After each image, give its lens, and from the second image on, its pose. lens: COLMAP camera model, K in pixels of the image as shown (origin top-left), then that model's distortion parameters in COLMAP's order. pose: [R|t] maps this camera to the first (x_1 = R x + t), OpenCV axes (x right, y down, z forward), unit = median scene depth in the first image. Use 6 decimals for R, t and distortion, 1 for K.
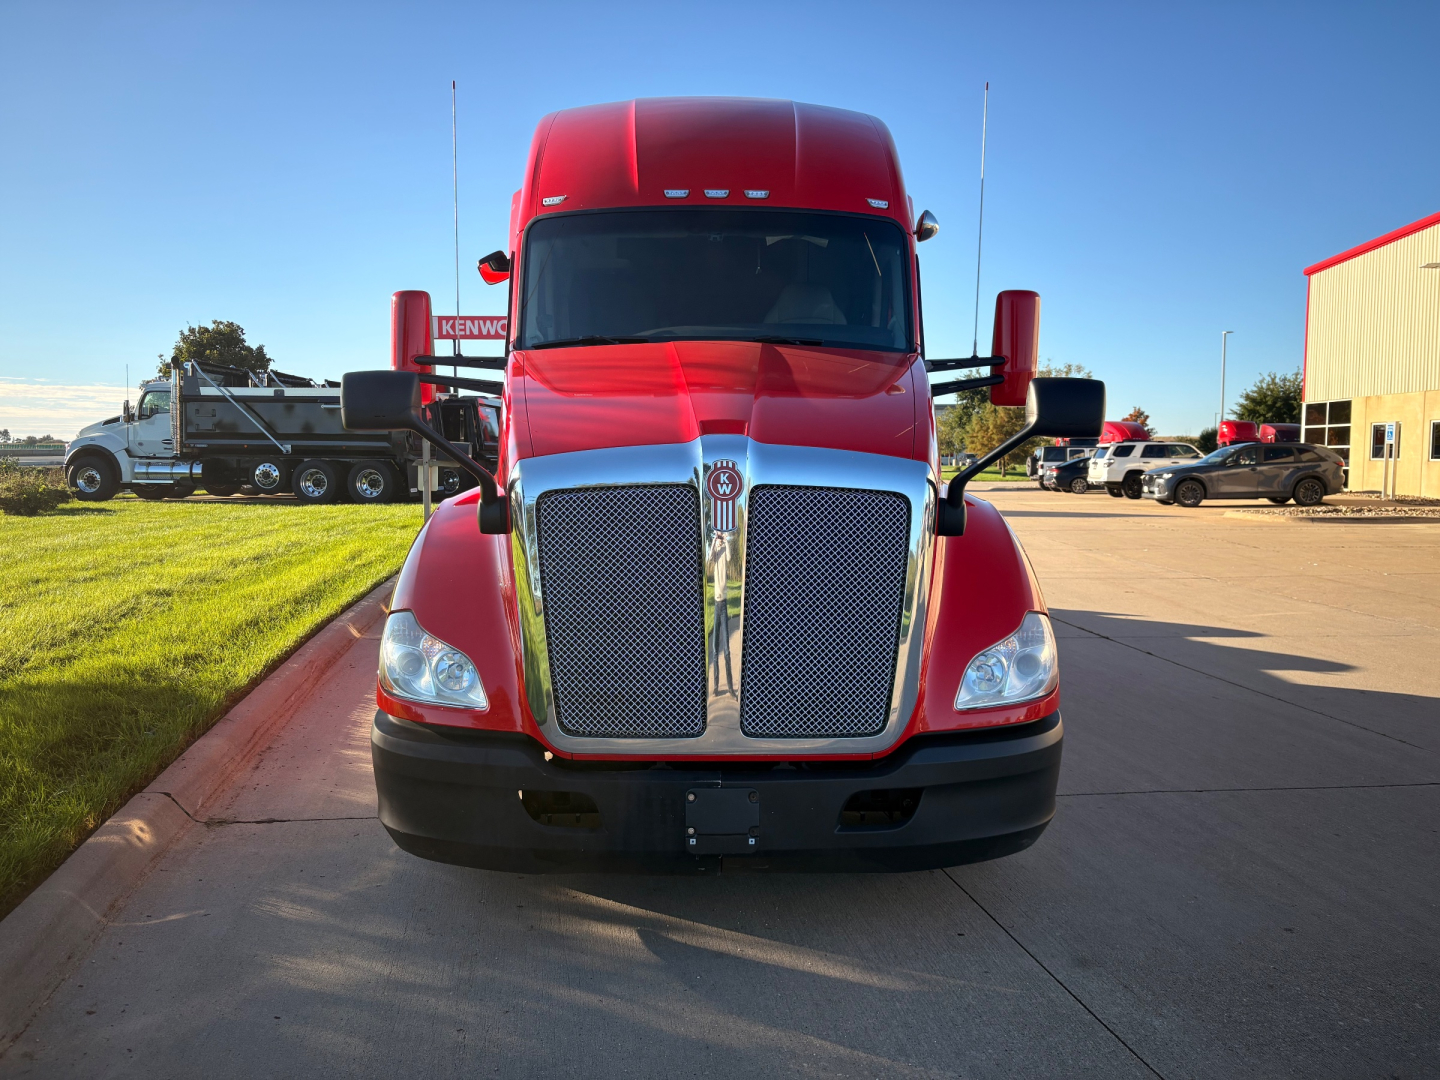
lens RADIAL K [[1106.9, 0, 720.0], [0, 1106.9, 540.0], [0, 0, 1]] dist [-0.000053, -0.006287]
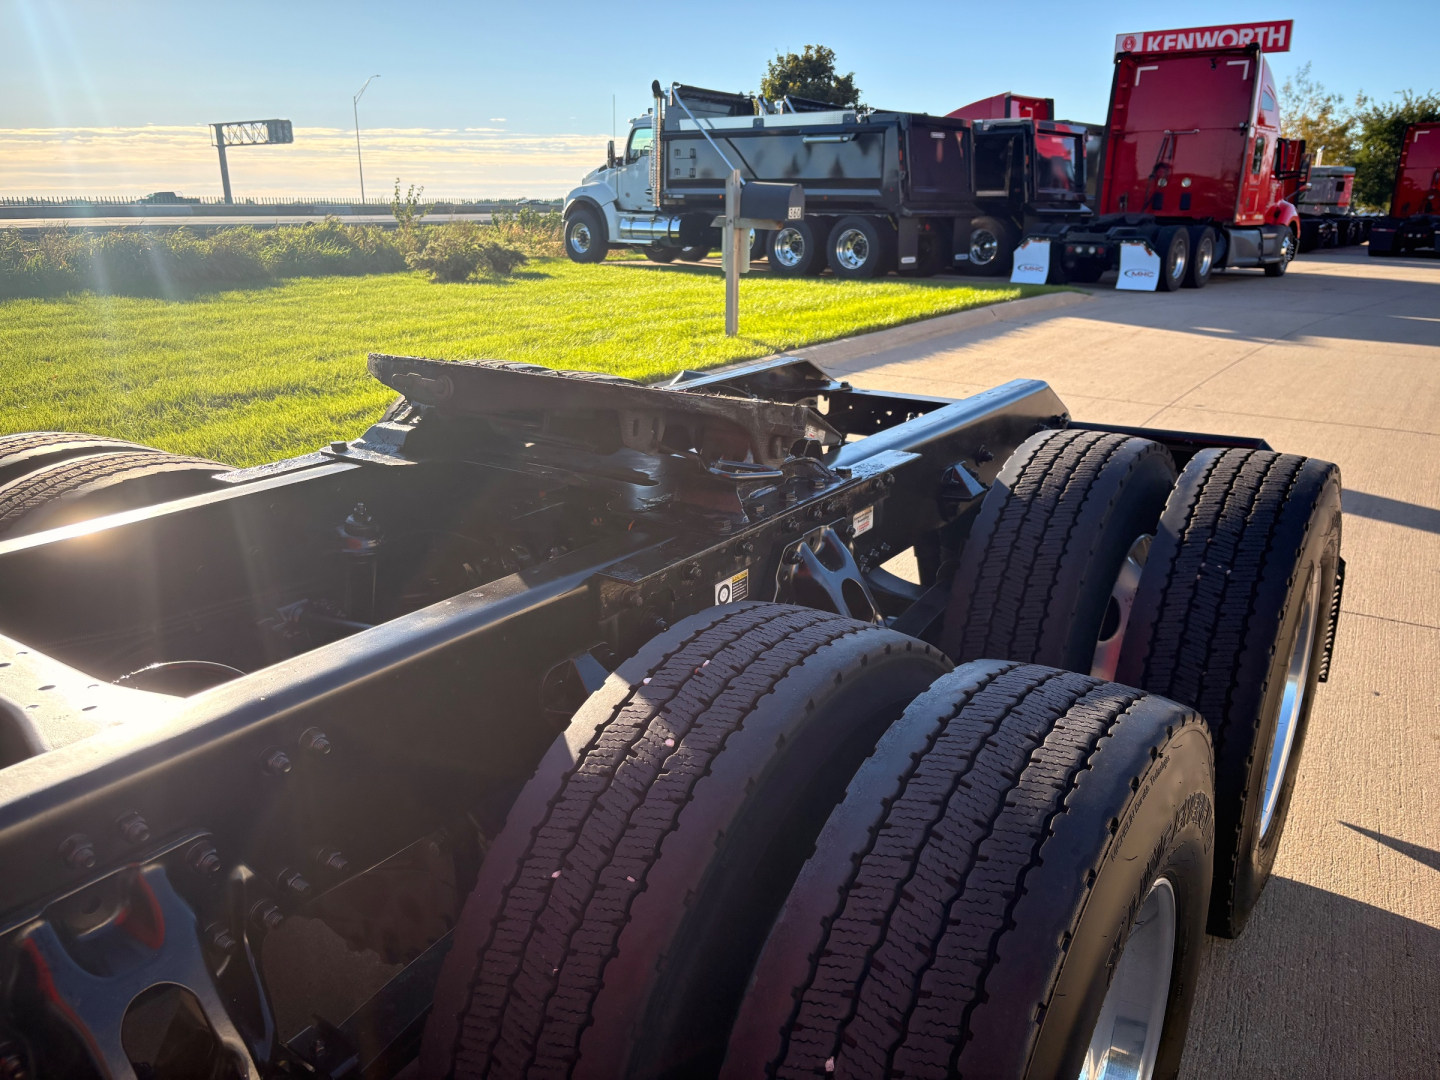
lens RADIAL K [[1093.2, 0, 695.1], [0, 1093.2, 537.3], [0, 0, 1]] dist [0.012742, 0.000217]
pose [[0.797806, 0.173671, -0.577359, 0.047134], [-0.047325, 0.972699, 0.227196, -0.024760], [0.601054, -0.153935, 0.784244, 0.334469]]
